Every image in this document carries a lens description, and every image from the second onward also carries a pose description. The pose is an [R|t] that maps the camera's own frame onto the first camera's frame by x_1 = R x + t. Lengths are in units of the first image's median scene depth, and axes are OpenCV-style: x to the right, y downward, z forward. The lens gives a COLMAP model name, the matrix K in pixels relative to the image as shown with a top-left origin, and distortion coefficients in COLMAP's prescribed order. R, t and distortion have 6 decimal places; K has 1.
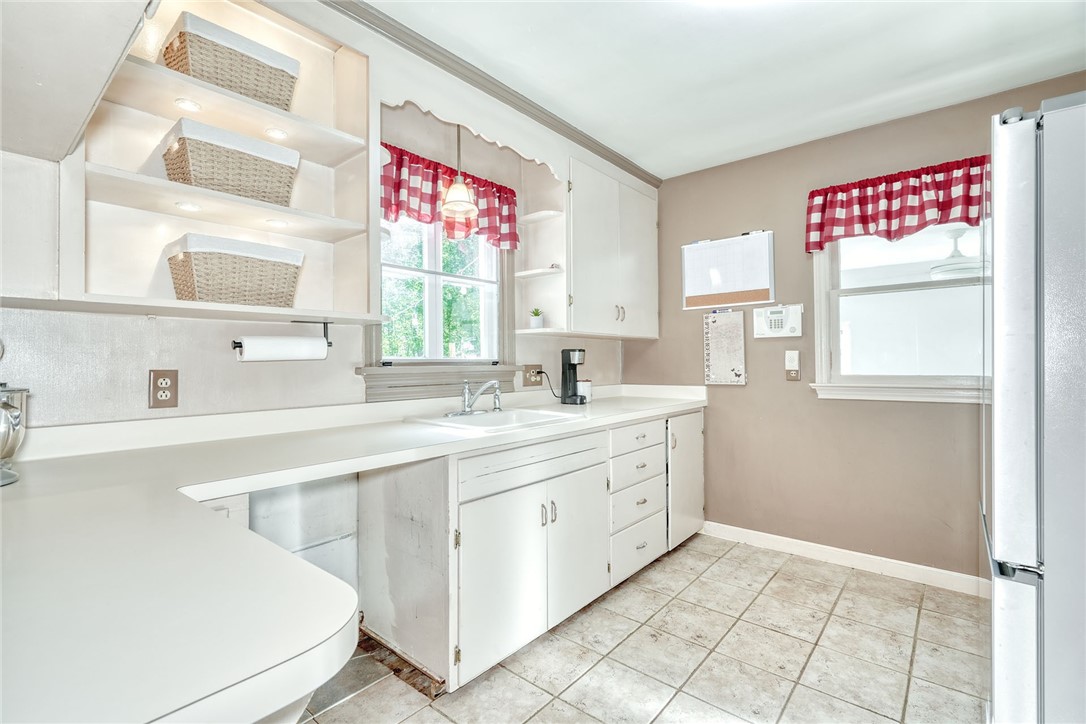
lens RADIAL K [[502.1, 0, 534.9], [0, 502.1, 365.9], [0, 0, 1]] dist [-0.003504, 0.001265]
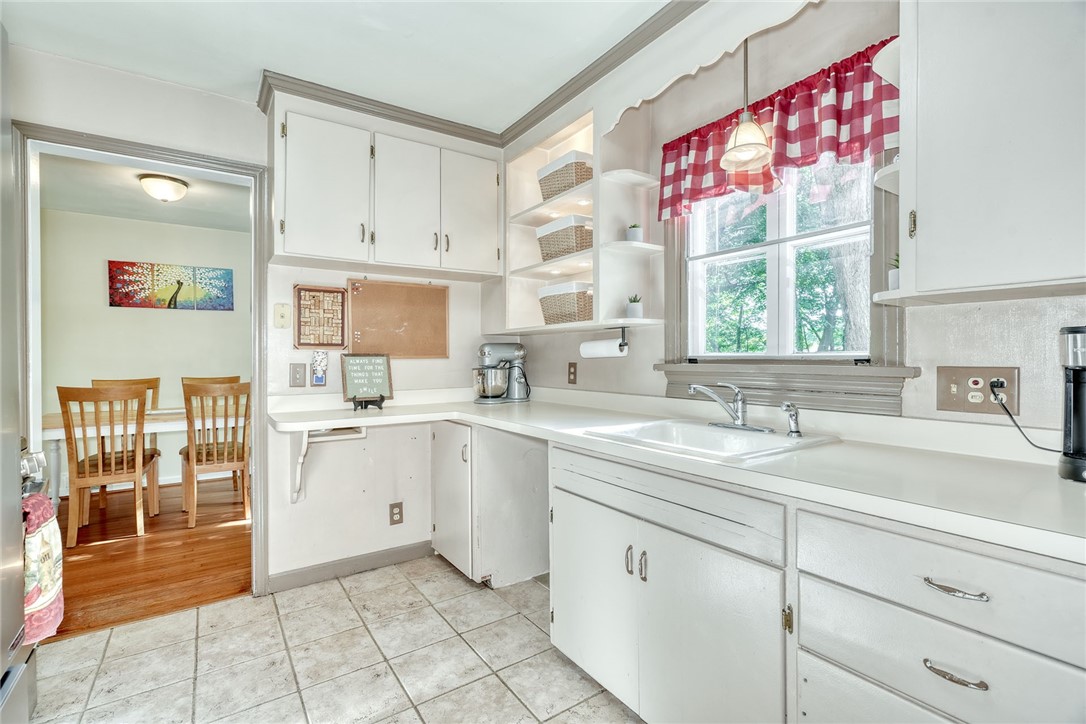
lens RADIAL K [[490.8, 0, 543.0], [0, 490.8, 362.0], [0, 0, 1]] dist [-0.003206, 0.000519]
pose [[-0.251892, 0.020677, -0.967534, 0.544595], [0.001478, 0.999779, 0.020981, -0.017358], [0.967754, 0.003855, -0.251867, 0.739868]]
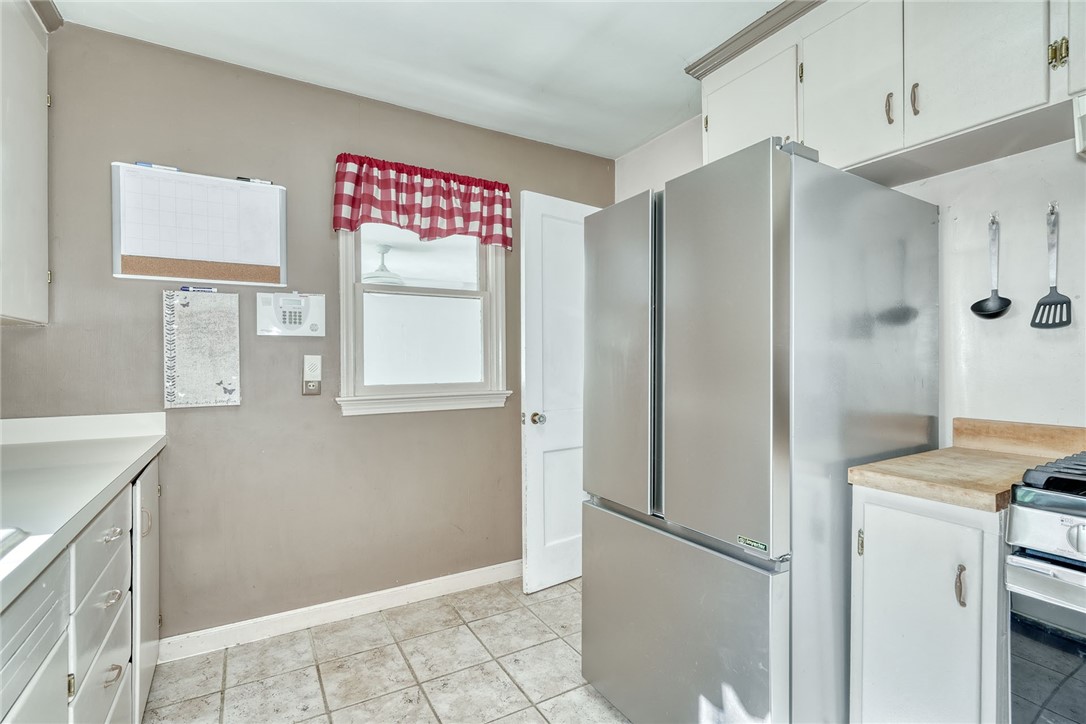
lens RADIAL K [[502.1, 0, 534.9], [0, 502.1, 365.9], [0, 0, 1]] dist [-0.003504, 0.001265]
pose [[0.324716, 0.006159, 0.945792, -0.091245], [0.013295, 0.999850, -0.011076, -0.001935], [-0.945718, 0.016171, 0.324585, 0.455549]]
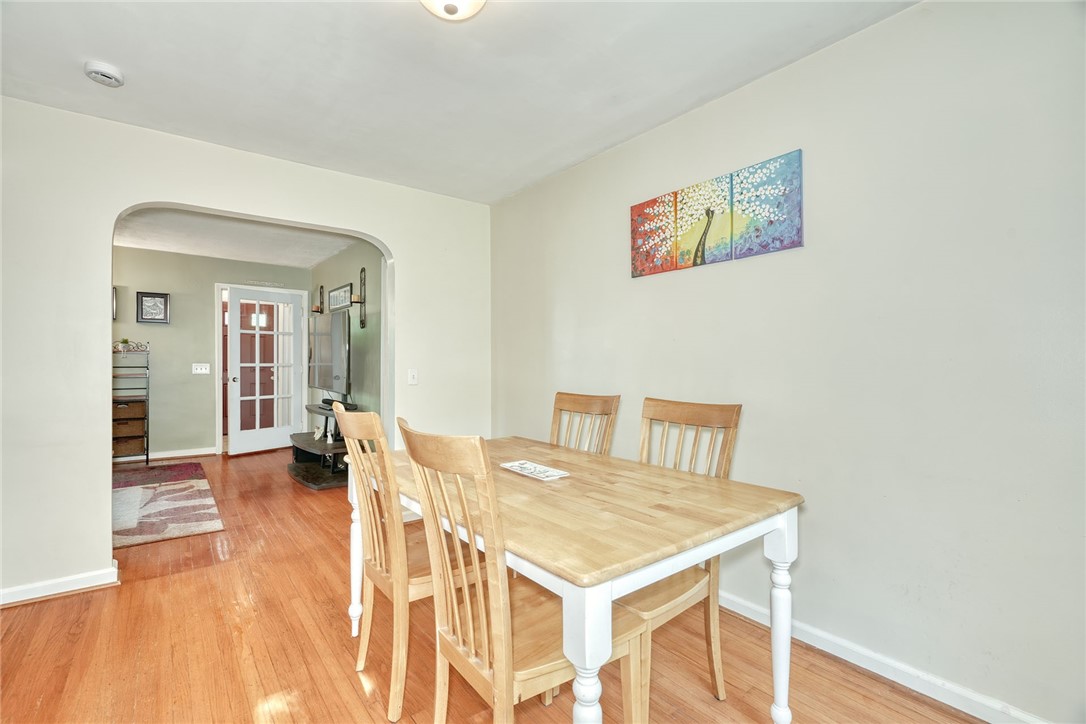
lens RADIAL K [[502.1, 0, 534.9], [0, 502.1, 365.9], [0, 0, 1]] dist [-0.003504, 0.001265]
pose [[-0.979371, 0.004364, 0.202025, -0.571409], [0.006171, 0.999946, 0.008314, 0.003250], [-0.201978, 0.009389, -0.979345, 0.083925]]
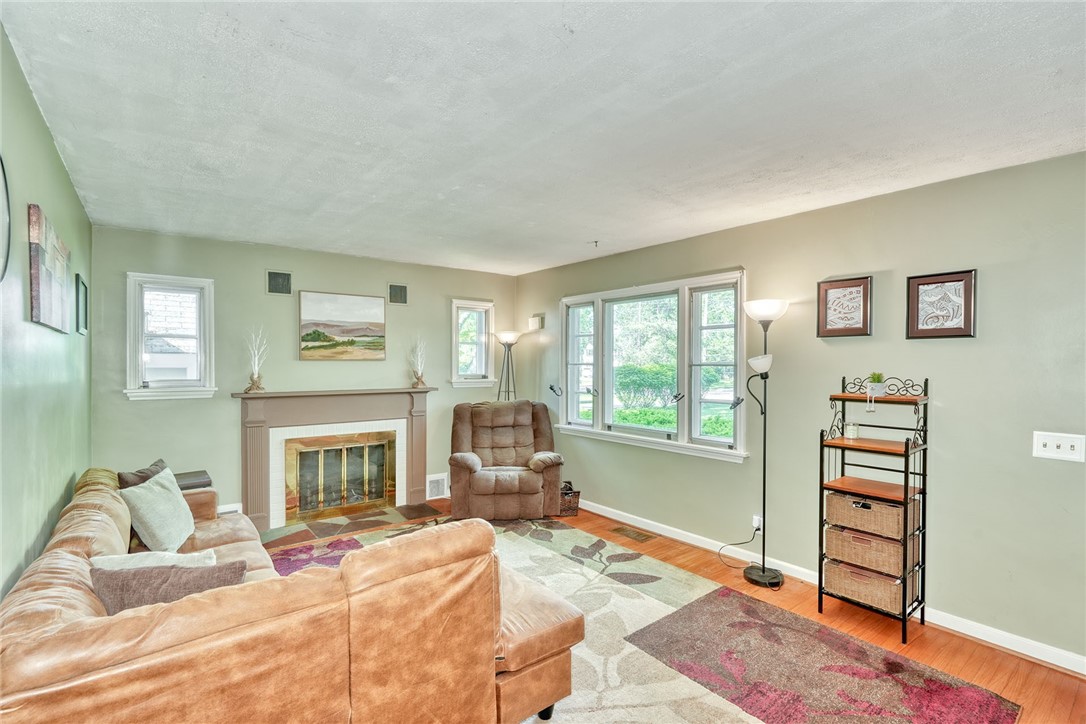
lens RADIAL K [[502.1, 0, 534.9], [0, 502.1, 365.9], [0, 0, 1]] dist [-0.003504, 0.001265]
pose [[0.194915, 0.003775, 0.980813, 0.246842], [-0.001492, 0.999993, -0.003552, -0.102107], [-0.980819, -0.000771, 0.194919, -0.999675]]
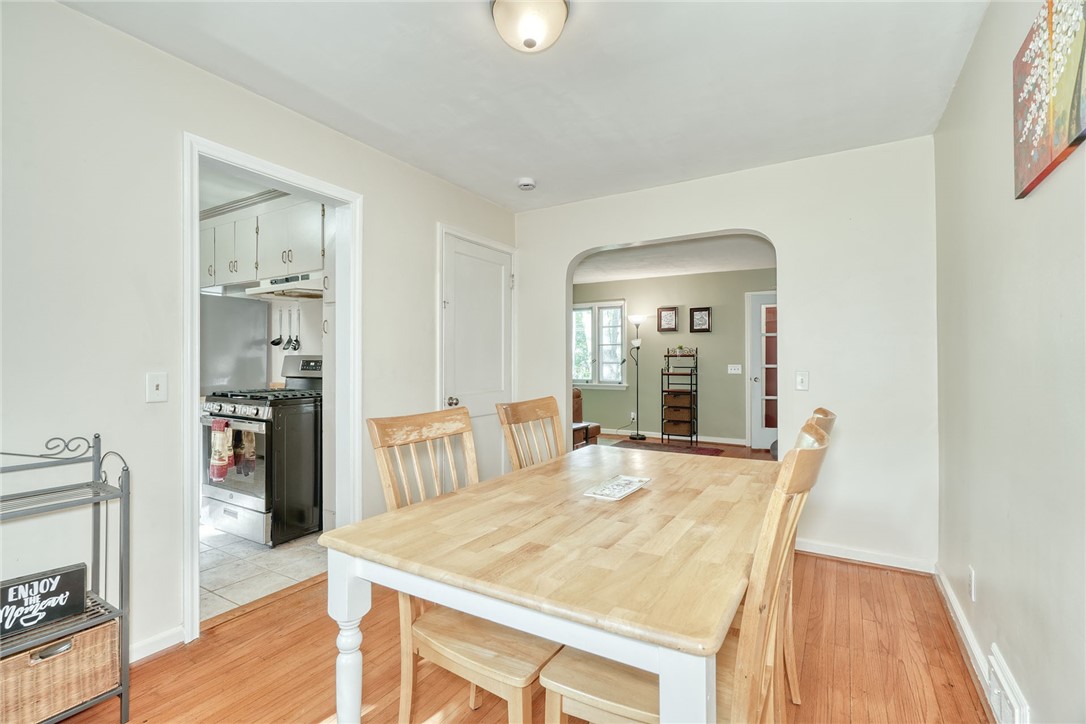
lens RADIAL K [[493.9, 0, 529.0], [0, 493.9, 357.1], [0, 0, 1]] dist [0.000369, 0.000326]
pose [[-0.152678, 0.019431, 0.988085, -0.963735], [0.004922, 0.999809, -0.018901, 0.006397], [-0.988264, 0.001978, -0.152745, -0.349148]]
